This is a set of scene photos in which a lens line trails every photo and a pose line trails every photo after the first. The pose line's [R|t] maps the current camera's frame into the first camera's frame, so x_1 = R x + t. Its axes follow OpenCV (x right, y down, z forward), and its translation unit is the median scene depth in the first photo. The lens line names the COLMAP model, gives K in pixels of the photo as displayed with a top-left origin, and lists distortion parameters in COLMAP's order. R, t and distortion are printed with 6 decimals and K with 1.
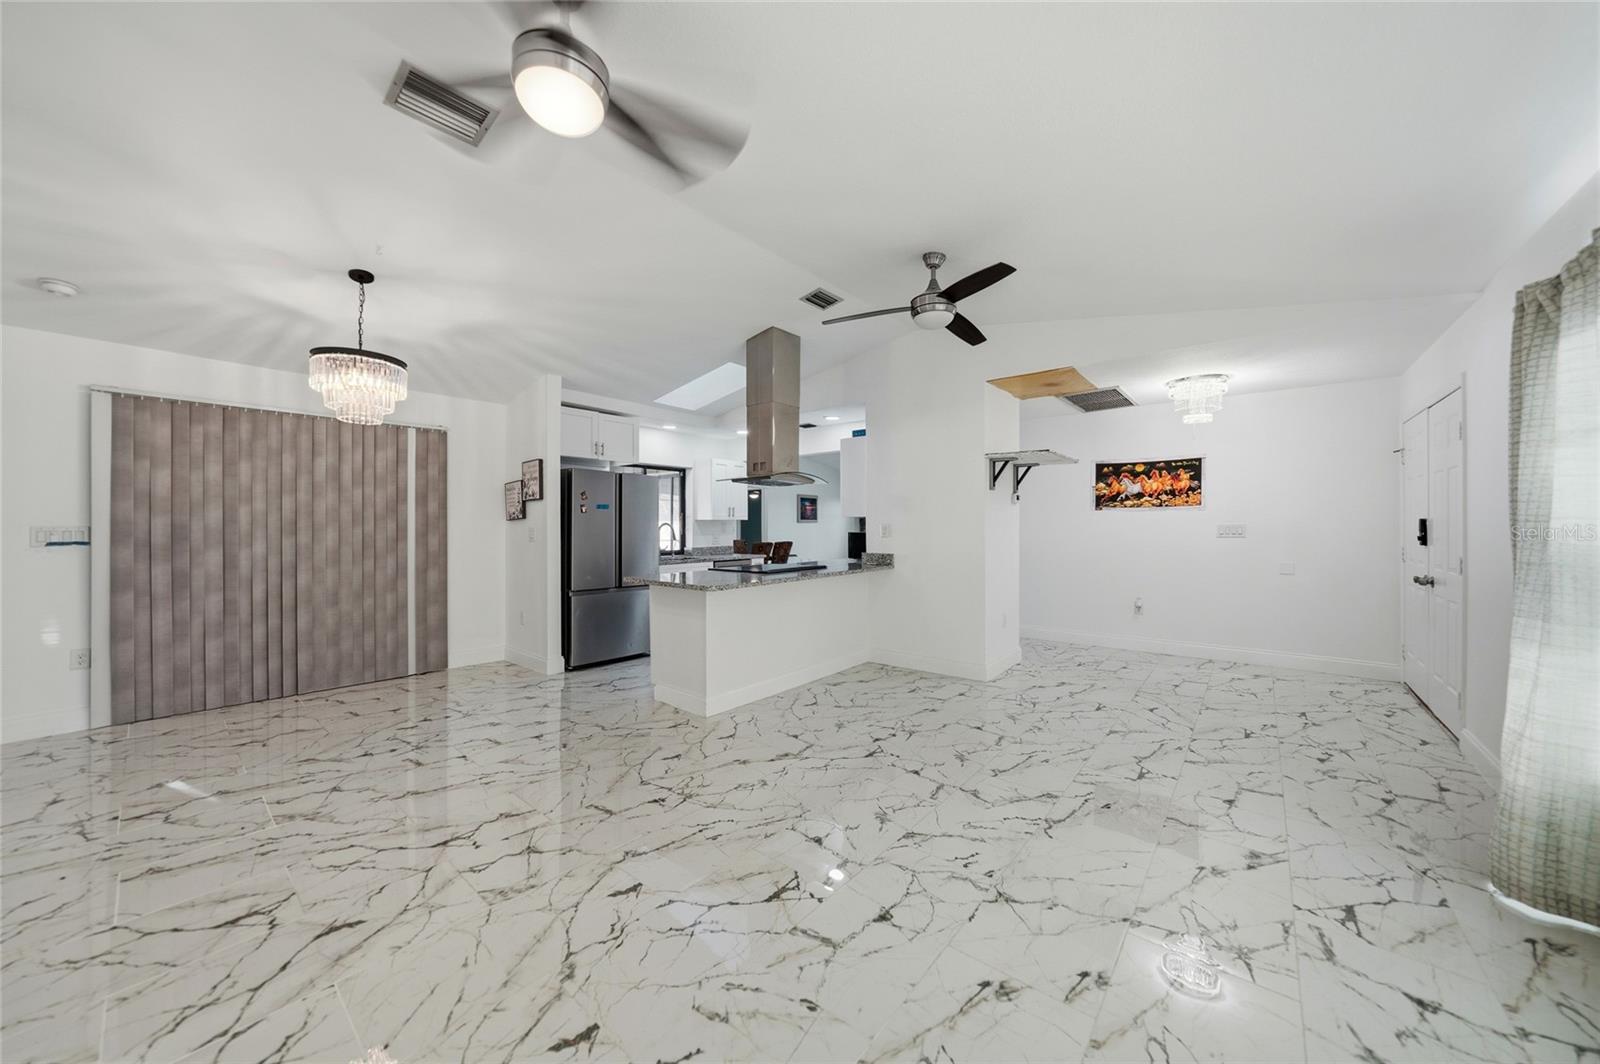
lens RADIAL K [[561.0, 0, 808.7], [0, 561.0, 525.0], [0, 0, 1]] dist [-0.021018, 0.002527]
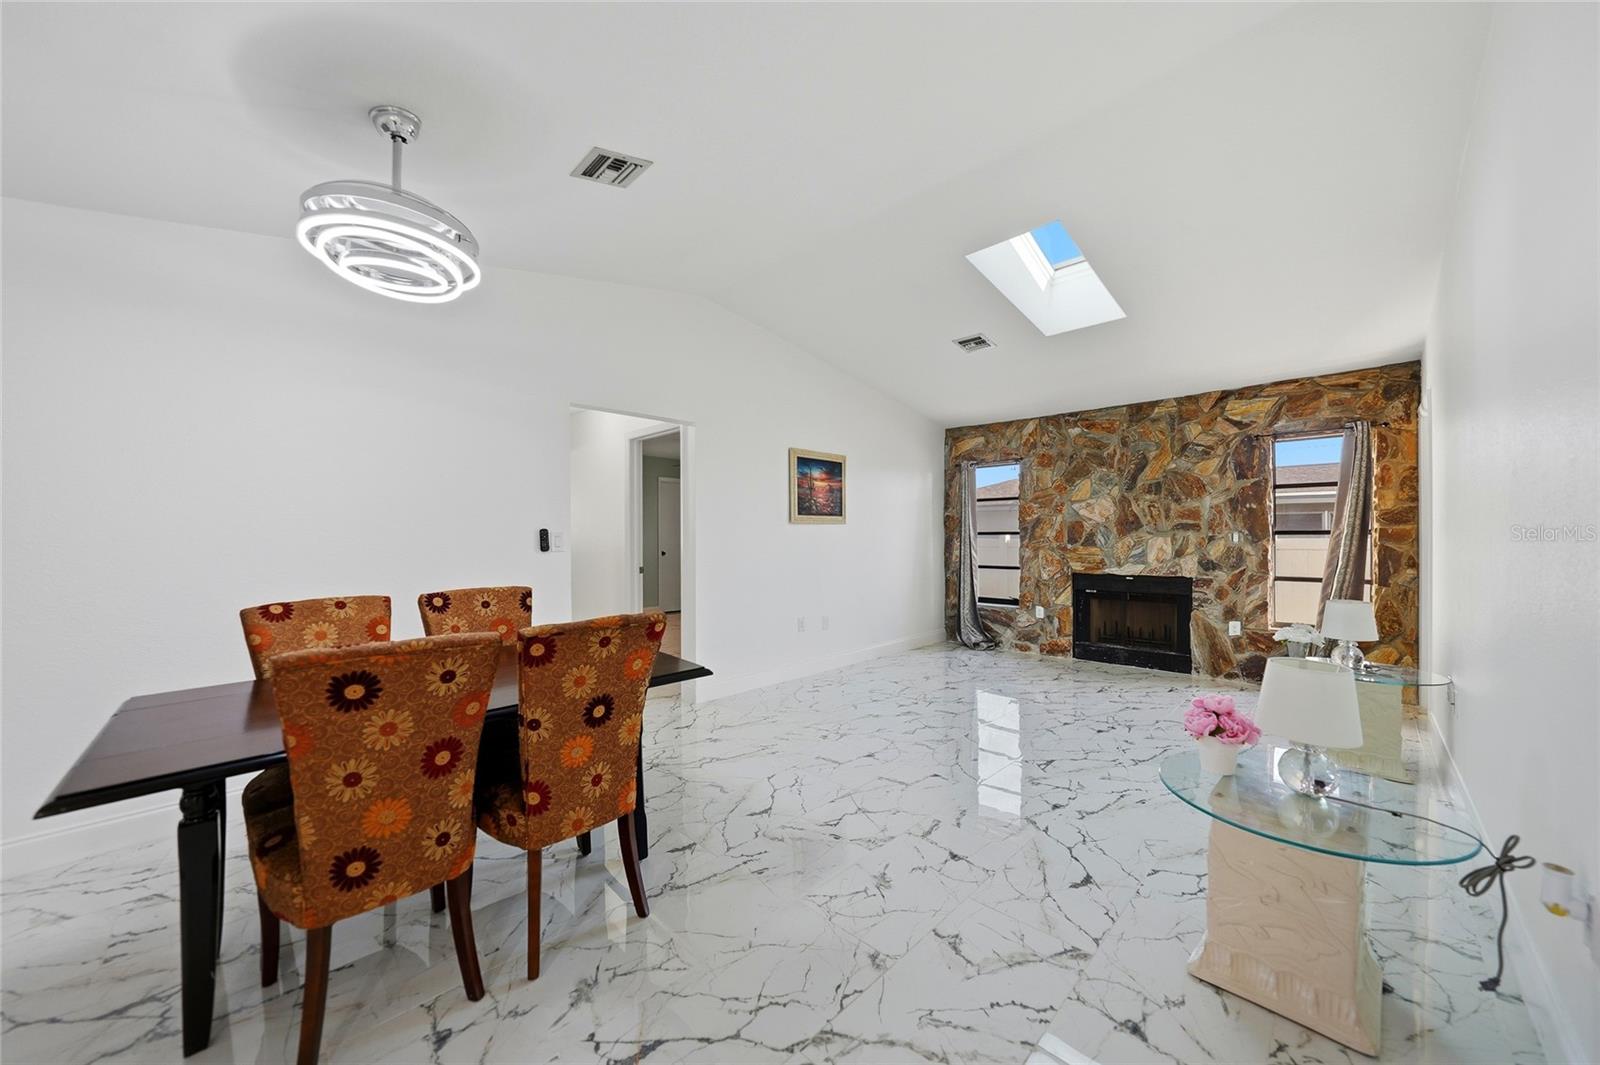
lens RADIAL K [[561.0, 0, 816.6], [0, 561.0, 535.1], [0, 0, 1]] dist [-0.021018, 0.002527]
pose [[0.996493, -0.004162, -0.083568, 0.072802], [0.004572, 0.999978, 0.004720, 0.005350], [0.083547, -0.005085, 0.996491, 1.539016]]
